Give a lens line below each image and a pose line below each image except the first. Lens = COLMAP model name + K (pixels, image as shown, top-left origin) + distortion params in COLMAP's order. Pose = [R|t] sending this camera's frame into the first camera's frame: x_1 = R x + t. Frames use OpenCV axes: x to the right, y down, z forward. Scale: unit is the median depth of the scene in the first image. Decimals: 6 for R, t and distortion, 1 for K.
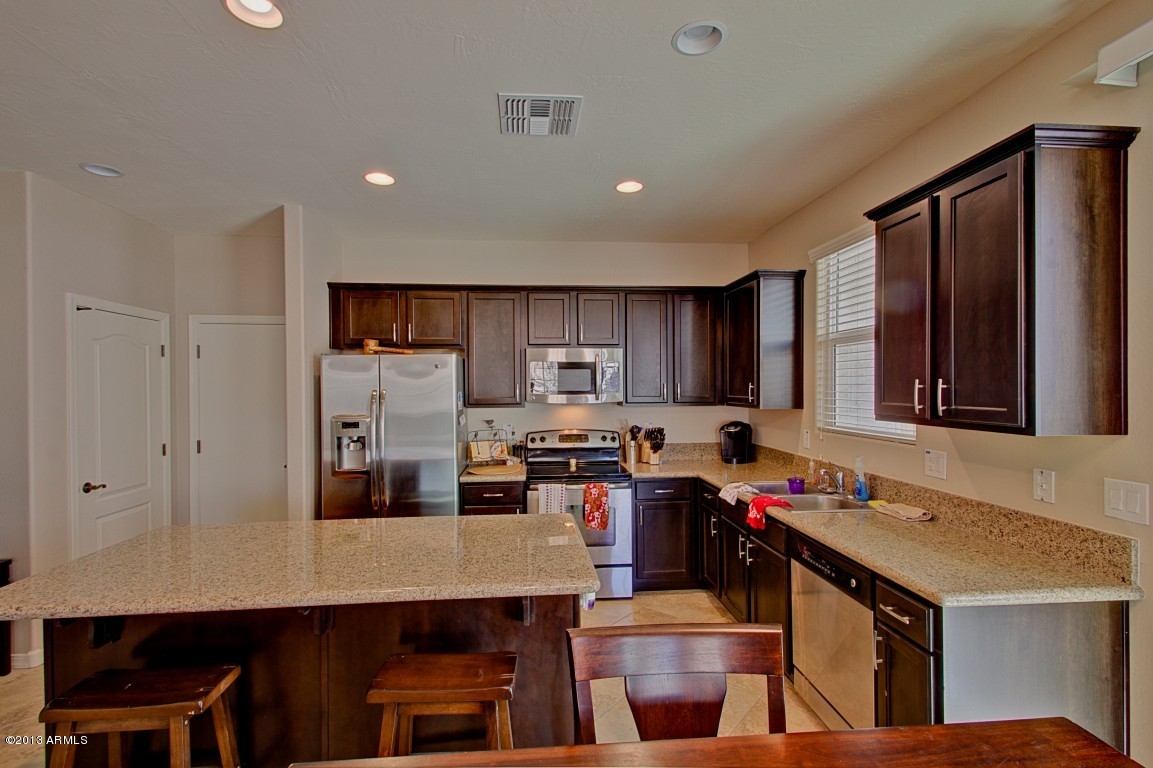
lens RADIAL K [[528.7, 0, 570.3], [0, 528.7, 386.6], [0, 0, 1]] dist [0.031324, -0.013115]
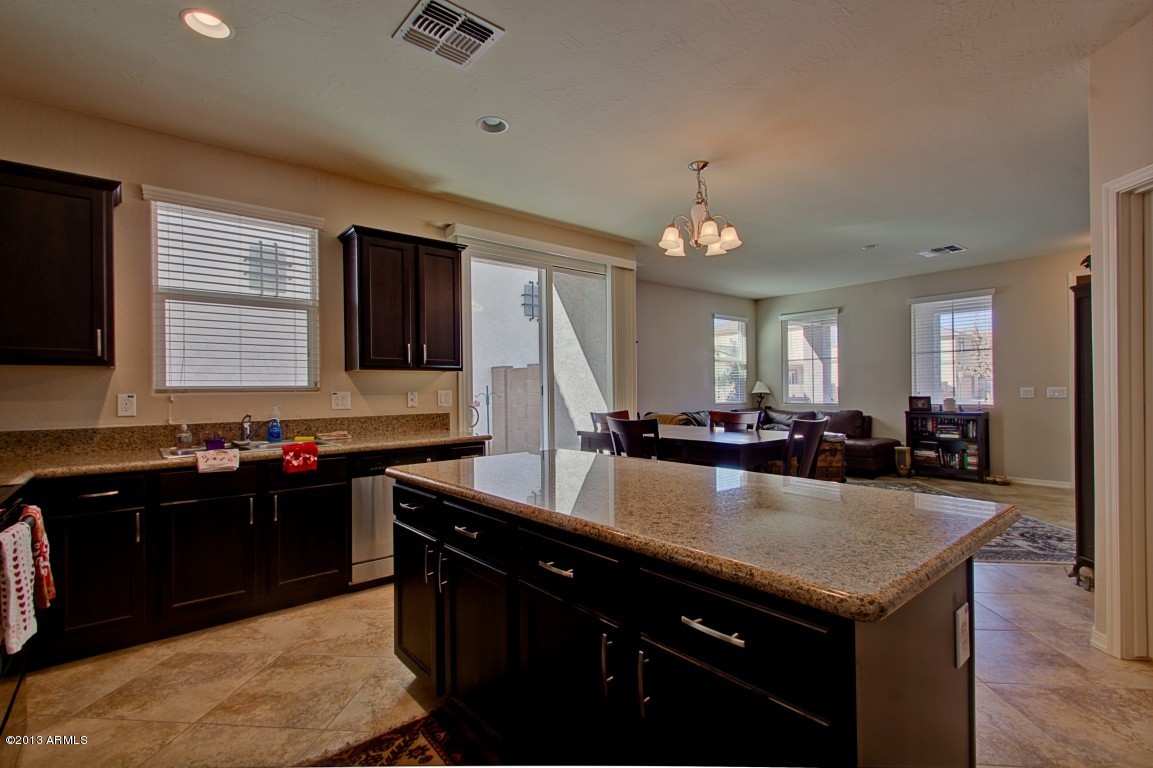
lens RADIAL K [[528.7, 0, 564.0], [0, 528.7, 388.5], [0, 0, 1]] dist [0.031324, -0.013115]
pose [[-0.568011, 0.015045, 0.822883, -0.582955], [0.016306, 0.999842, -0.007025, 0.082543], [-0.822859, 0.009428, -0.568167, 0.844418]]
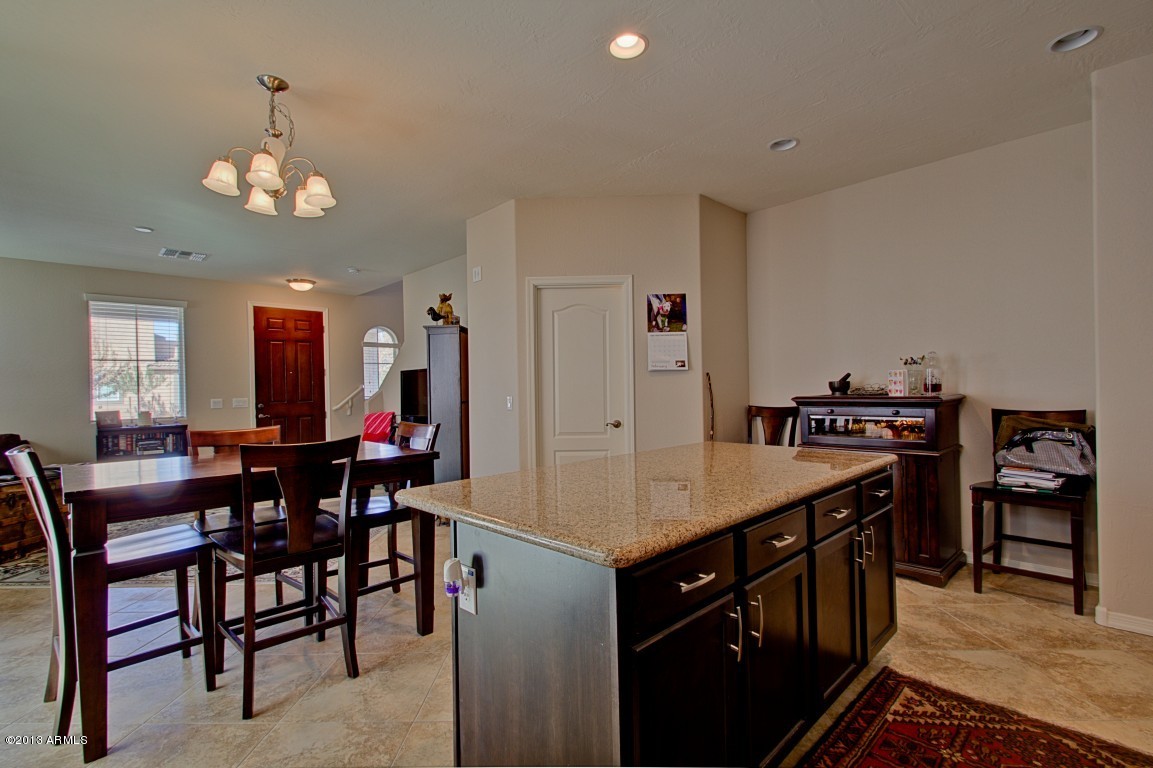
lens RADIAL K [[528.7, 0, 568.8], [0, 528.7, 389.2], [0, 0, 1]] dist [0.031324, -0.013115]
pose [[-0.772911, 0.022782, -0.634105, 0.193630], [0.024476, 0.999682, 0.006083, 0.077042], [0.634042, -0.010818, -0.773223, 0.862609]]
